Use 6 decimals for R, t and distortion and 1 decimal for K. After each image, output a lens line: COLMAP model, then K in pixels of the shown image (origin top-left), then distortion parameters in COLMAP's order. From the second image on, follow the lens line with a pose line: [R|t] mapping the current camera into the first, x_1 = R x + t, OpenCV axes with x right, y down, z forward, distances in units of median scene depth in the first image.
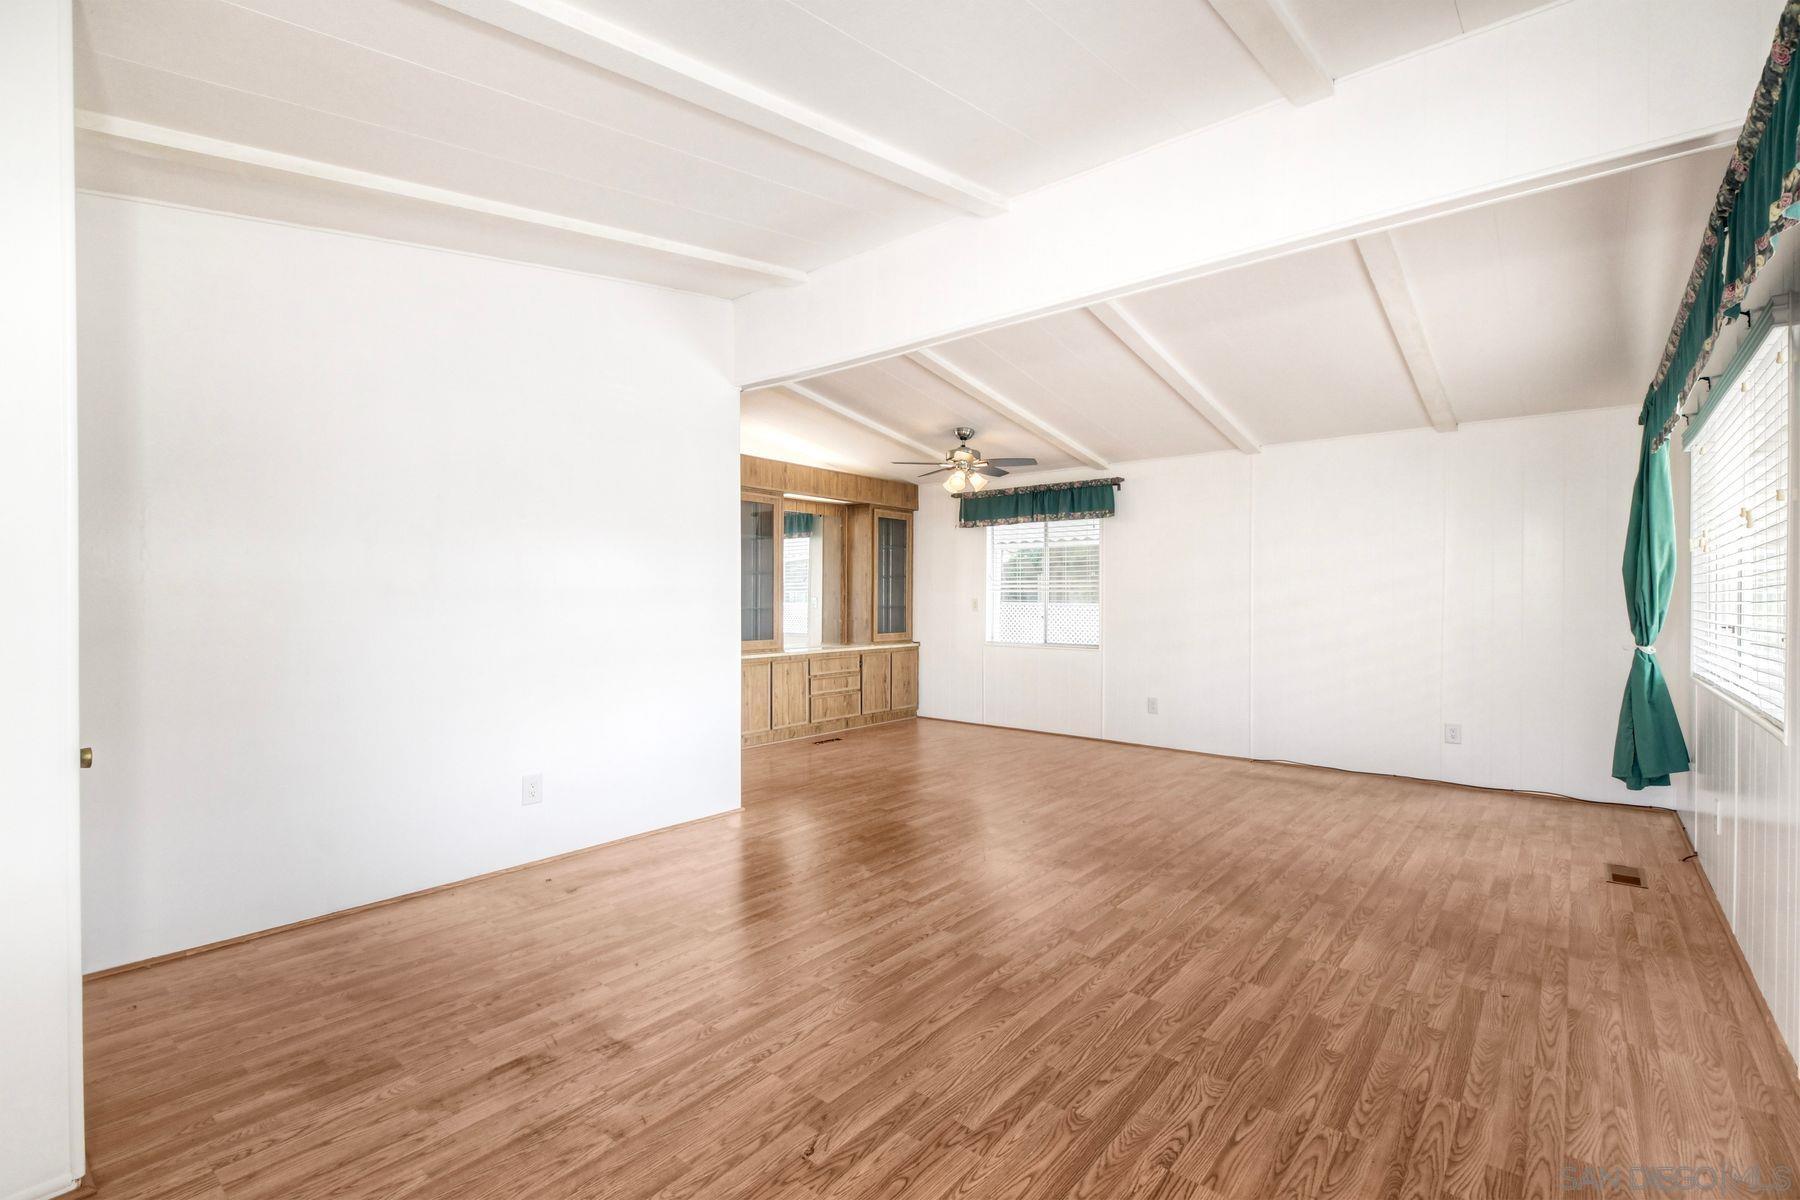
lens RADIAL K [[822.6, 0, 900.0], [0, 822.6, 600.0], [0, 0, 1]] dist [0.012079, -0.000790]
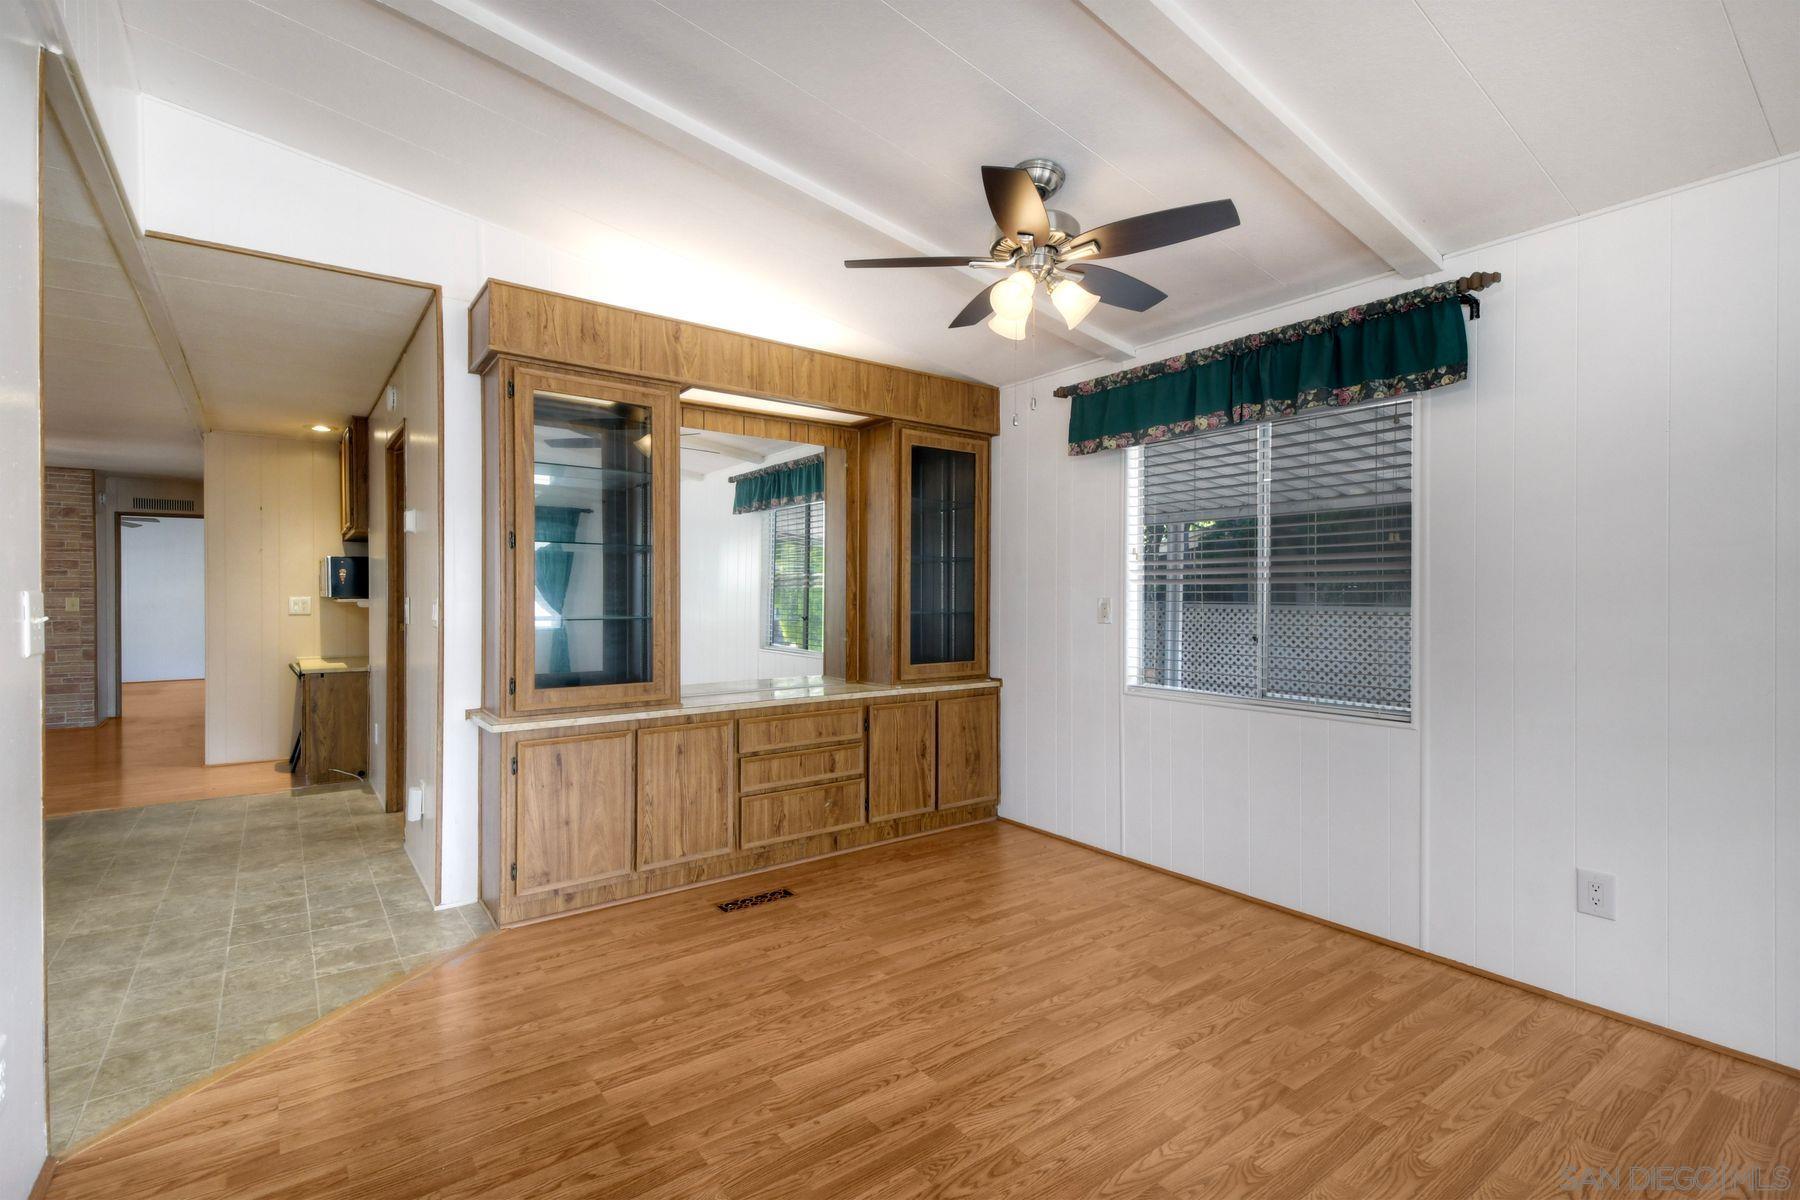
lens RADIAL K [[734.5, 0, 900.0], [0, 734.5, 600.0], [0, 0, 1]] dist [0.000809, -0.000116]
pose [[0.970499, 0.005431, -0.241046, 0.080500], [-0.007083, 0.999957, -0.005988, 0.002219], [0.241003, 0.007518, 0.970495, 0.546419]]
